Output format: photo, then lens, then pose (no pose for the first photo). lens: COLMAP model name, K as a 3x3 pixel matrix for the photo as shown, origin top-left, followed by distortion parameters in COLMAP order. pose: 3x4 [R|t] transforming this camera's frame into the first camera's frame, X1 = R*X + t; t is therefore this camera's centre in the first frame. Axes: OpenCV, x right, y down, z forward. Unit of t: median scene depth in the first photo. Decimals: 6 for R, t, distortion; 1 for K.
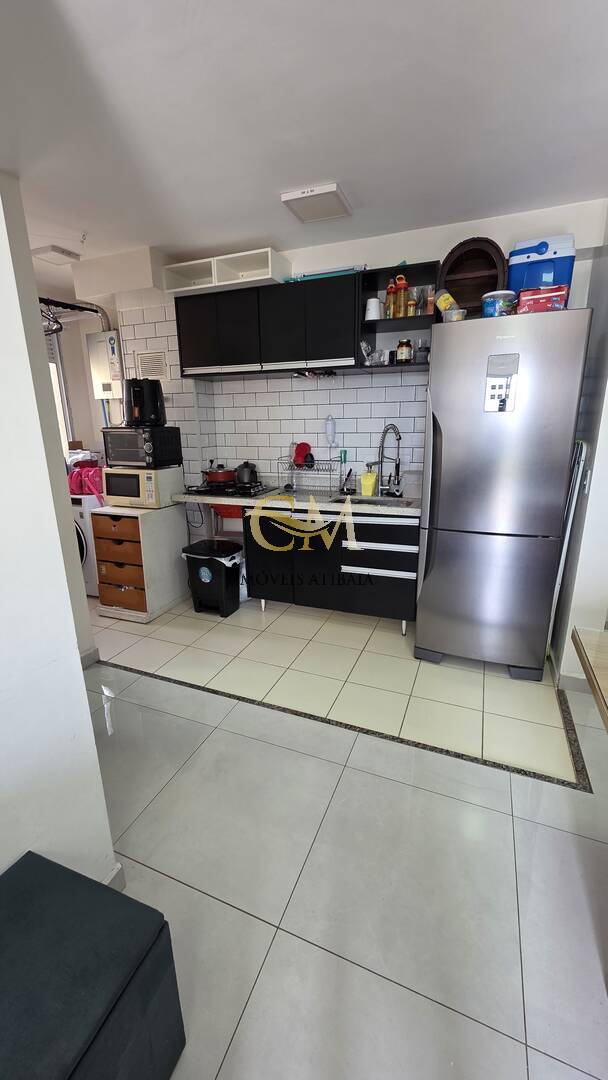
lens RADIAL K [[430.2, 0, 304.2], [0, 430.2, 539.0], [0, 0, 1]] dist [0.000133, -0.000027]
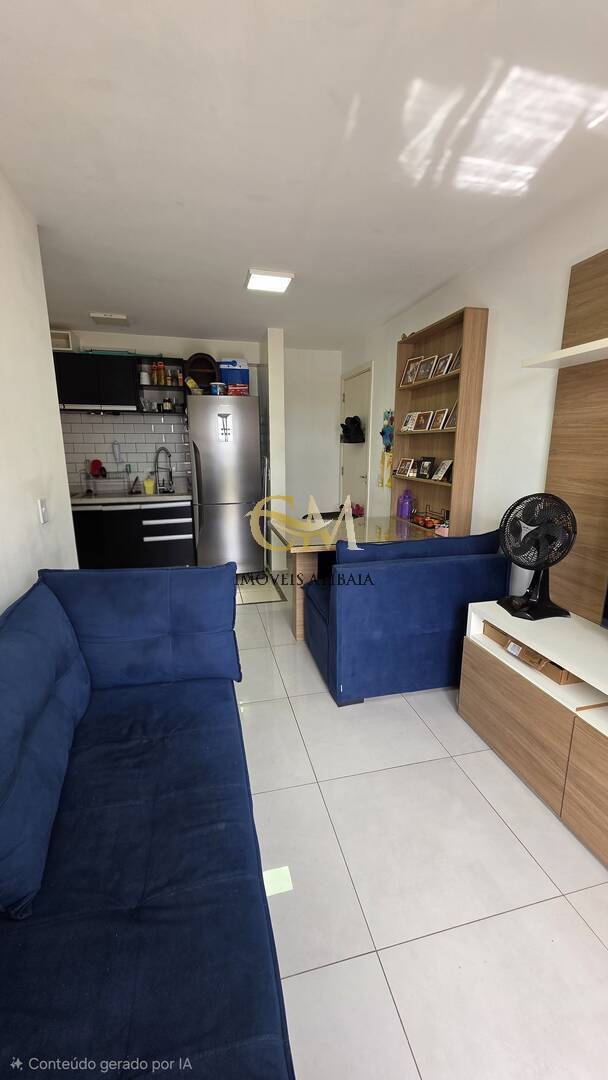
lens RADIAL K [[426.2, 0, 308.4], [0, 426.2, 537.4], [0, 0, 1]] dist [0.002048, 0.000293]
pose [[0.805490, -0.112861, 0.581764, -0.319983], [0.144555, 0.989463, -0.008193, 0.156551], [-0.574709, 0.090697, 0.813317, -0.571958]]
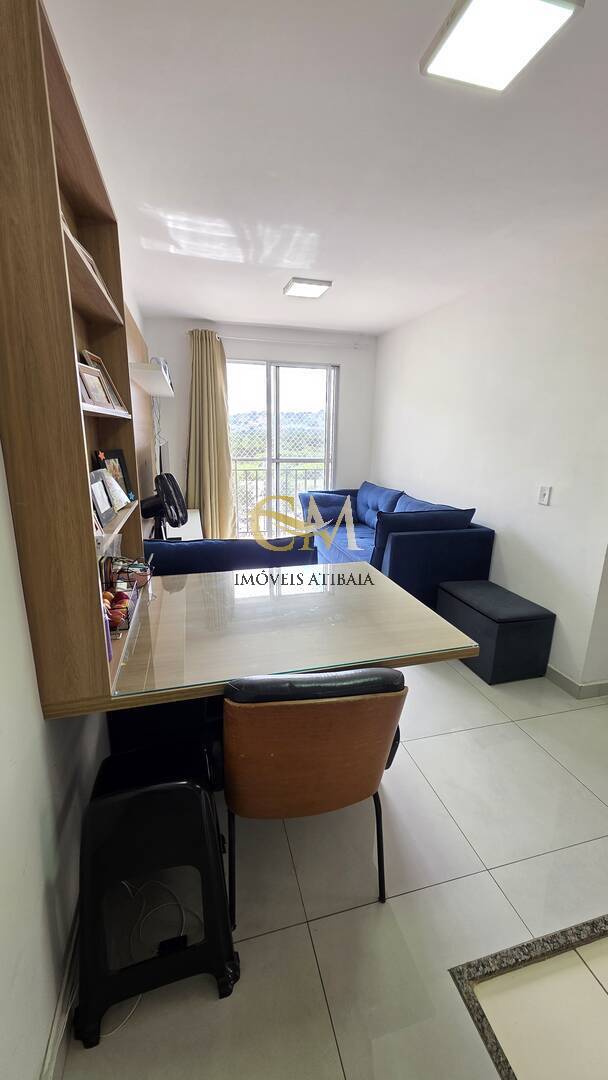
lens RADIAL K [[427.4, 0, 307.9], [0, 427.4, 541.4], [0, 0, 1]] dist [0.002520, 0.000065]
pose [[-0.792384, 0.154161, -0.590222, 0.663669], [-0.161702, 0.879850, 0.446897, -0.182201], [0.588200, 0.449554, -0.672251, 0.577897]]
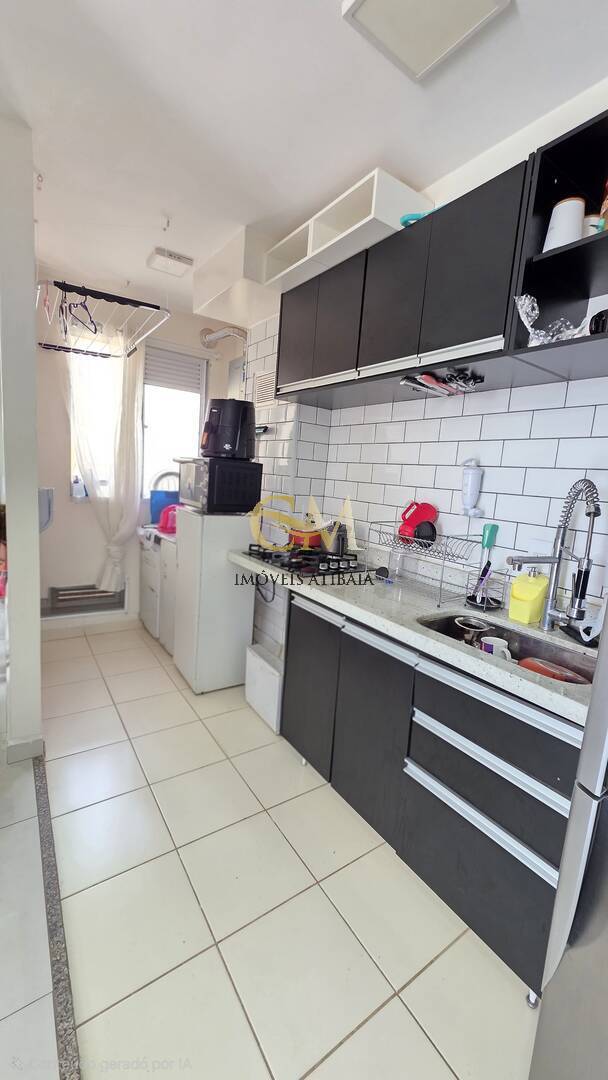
lens RADIAL K [[429.4, 0, 308.5], [0, 429.4, 538.1], [0, 0, 1]] dist [0.001882, 0.000245]
pose [[0.838105, 0.153784, -0.523383, 0.202707], [-0.225857, 0.971167, -0.076316, -0.110530], [0.496556, 0.182170, 0.848673, 0.494253]]
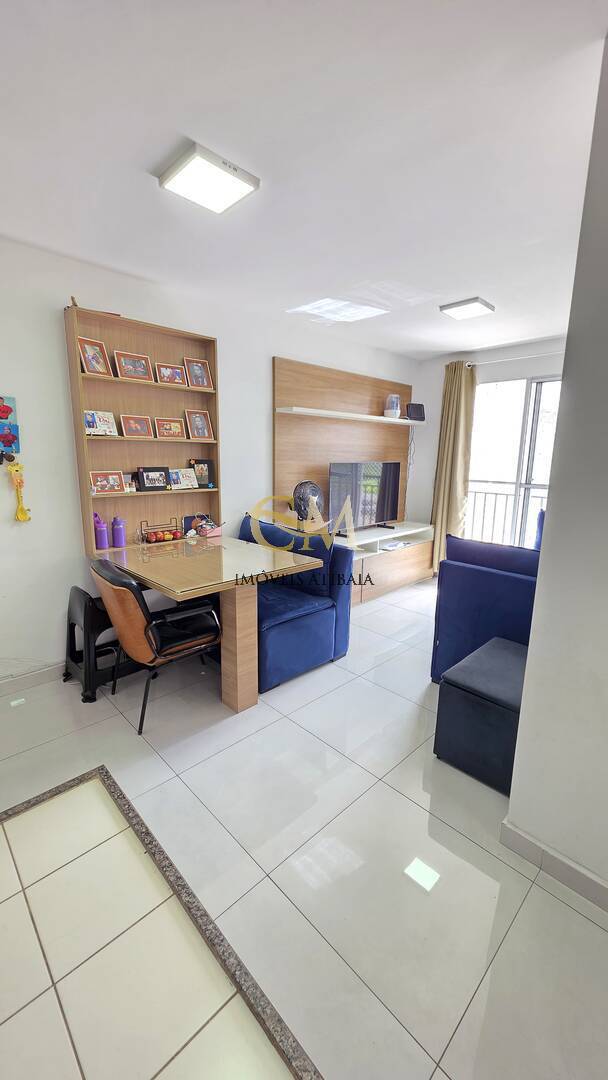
lens RADIAL K [[427.4, 0, 307.9], [0, 427.4, 541.4], [0, 0, 1]] dist [0.002520, 0.000065]
pose [[-0.917766, -0.075651, 0.389850, -0.152174], [0.105135, 0.900375, 0.422222, -0.231068], [-0.382953, 0.428487, -0.818380, 0.843958]]
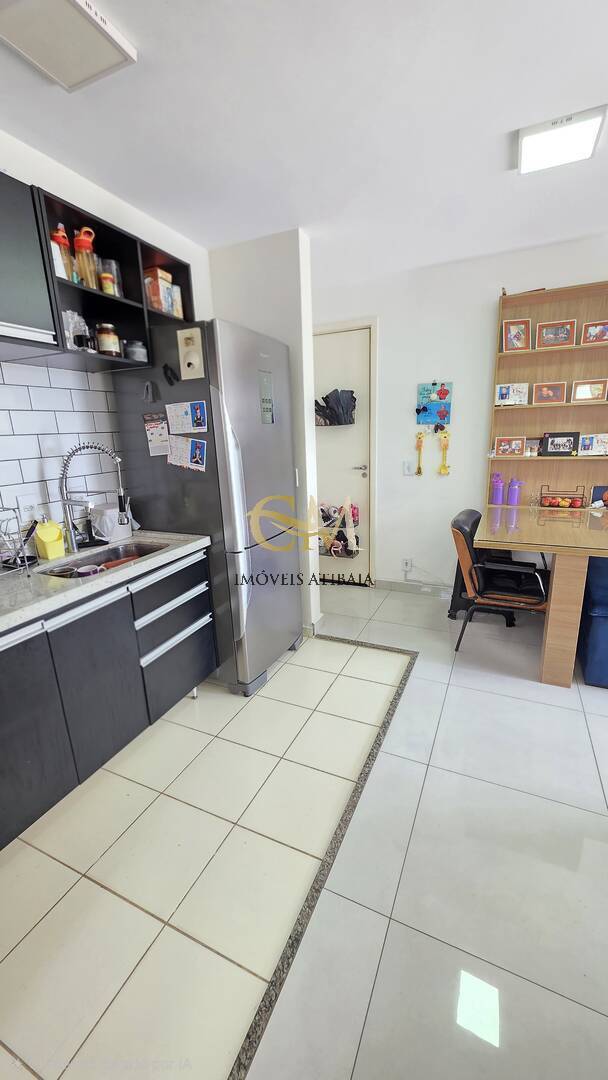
lens RADIAL K [[427.4, 0, 307.9], [0, 427.4, 541.4], [0, 0, 1]] dist [0.002520, 0.000065]
pose [[0.035516, -0.242289, 0.969554, -0.475243], [0.295314, 0.929385, 0.221433, -0.166453], [-0.954740, 0.278458, 0.104559, 0.632987]]
